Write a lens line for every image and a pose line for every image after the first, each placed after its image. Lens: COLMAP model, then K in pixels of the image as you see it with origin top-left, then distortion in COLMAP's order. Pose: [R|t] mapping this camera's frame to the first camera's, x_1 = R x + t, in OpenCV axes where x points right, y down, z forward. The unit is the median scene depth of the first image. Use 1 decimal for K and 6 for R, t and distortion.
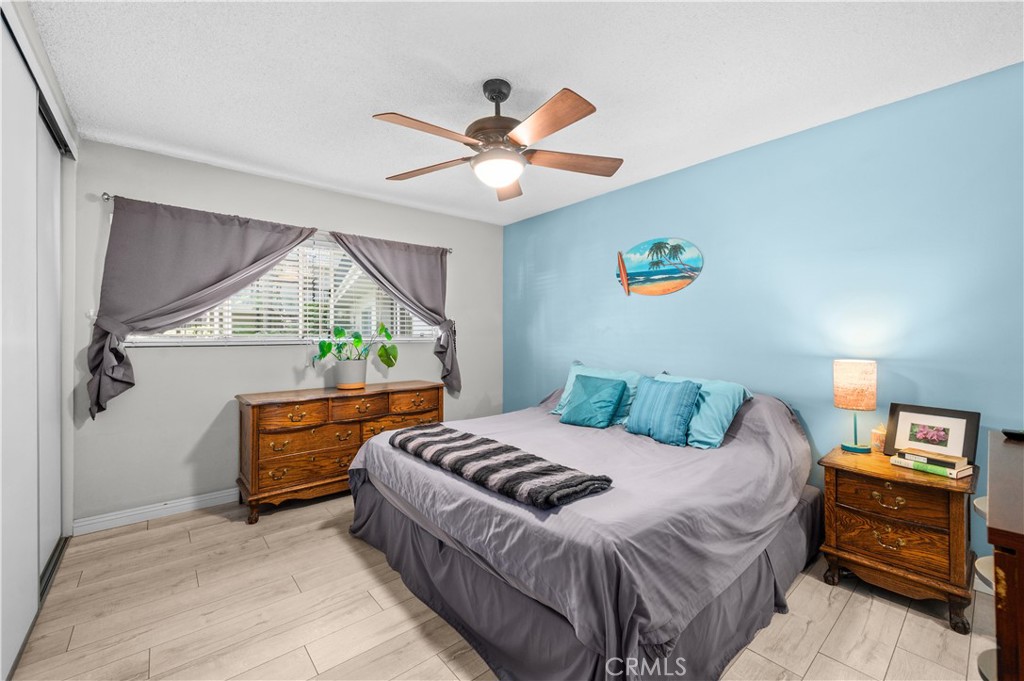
lens RADIAL K [[421.8, 0, 516.1], [0, 421.8, 331.7], [0, 0, 1]] dist [-0.002959, -0.000124]
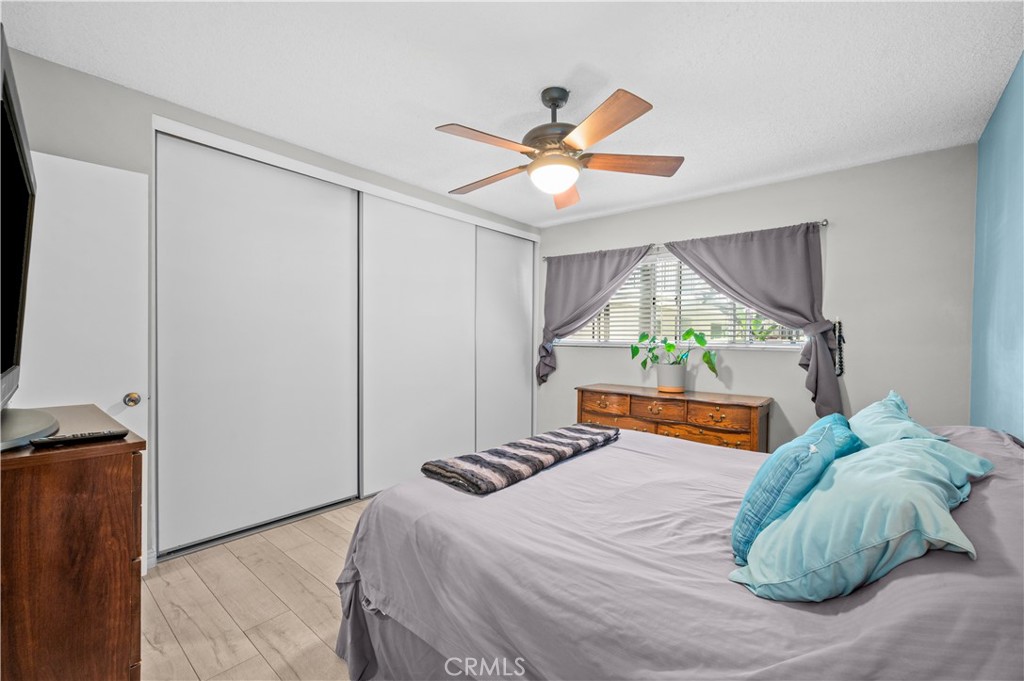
lens RADIAL K [[436.7, 0, 516.4], [0, 436.7, 339.6], [0, 0, 1]] dist [0.002621, 0.000882]
pose [[0.165023, 0.007305, -0.986263, 0.636784], [-0.008077, 0.999949, 0.006054, 0.003933], [0.986257, 0.006967, 0.165074, 0.479361]]
